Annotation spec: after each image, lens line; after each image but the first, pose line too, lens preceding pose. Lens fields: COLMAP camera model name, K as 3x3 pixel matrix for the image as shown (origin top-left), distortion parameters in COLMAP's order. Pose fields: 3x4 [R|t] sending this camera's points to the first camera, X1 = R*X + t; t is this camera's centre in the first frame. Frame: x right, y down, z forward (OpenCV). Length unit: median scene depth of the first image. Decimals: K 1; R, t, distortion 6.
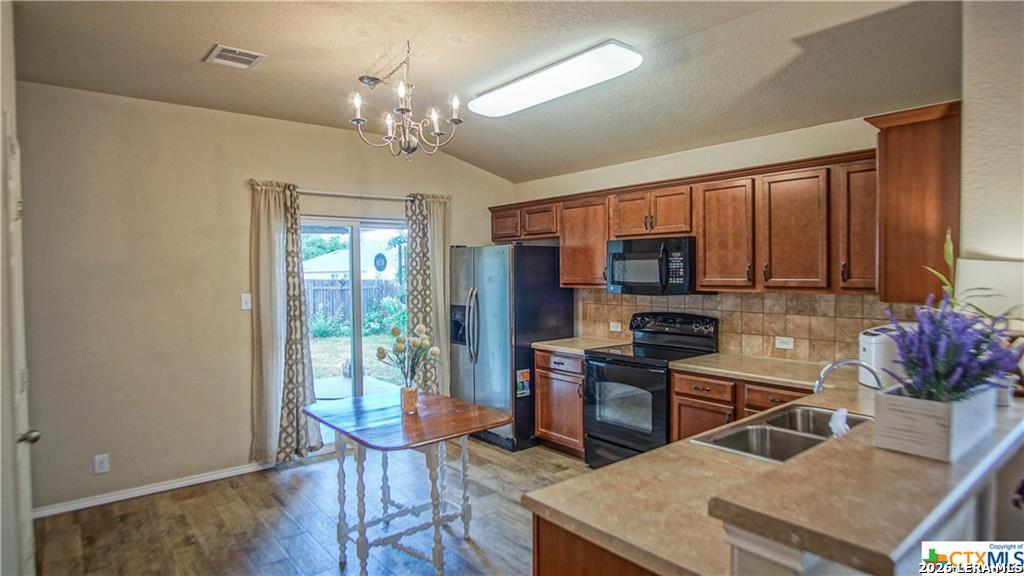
lens RADIAL K [[552.7, 0, 511.7], [0, 552.7, 291.3], [0, 0, 1]] dist [-0.015500, 0.003270]
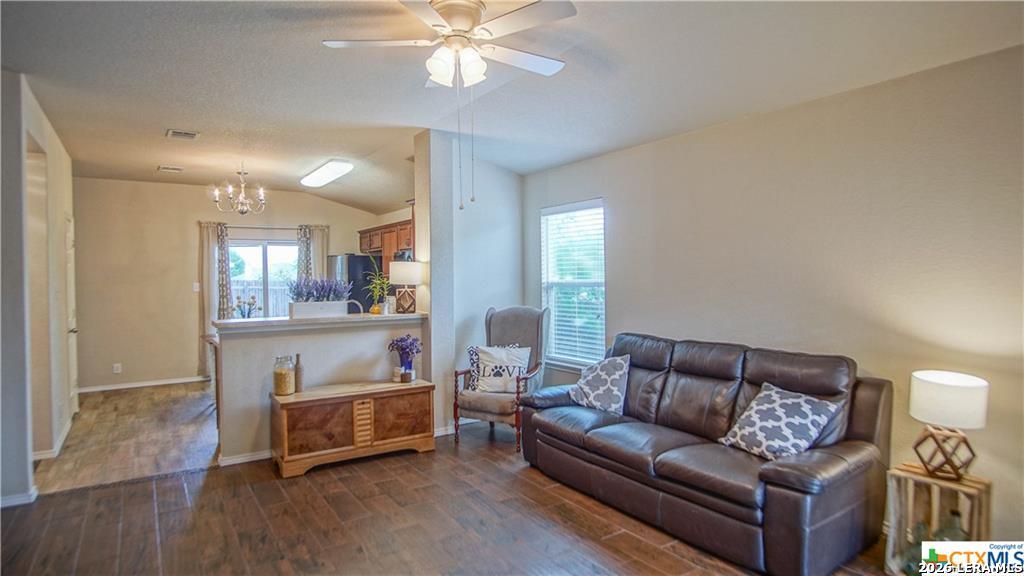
lens RADIAL K [[552.7, 0, 512.3], [0, 552.7, 290.6], [0, 0, 1]] dist [-0.015500, 0.003270]
pose [[0.994568, 0.004222, -0.104000, 0.745004], [-0.005283, 0.999937, -0.009926, 0.042098], [0.103952, 0.010421, 0.994528, -0.700258]]
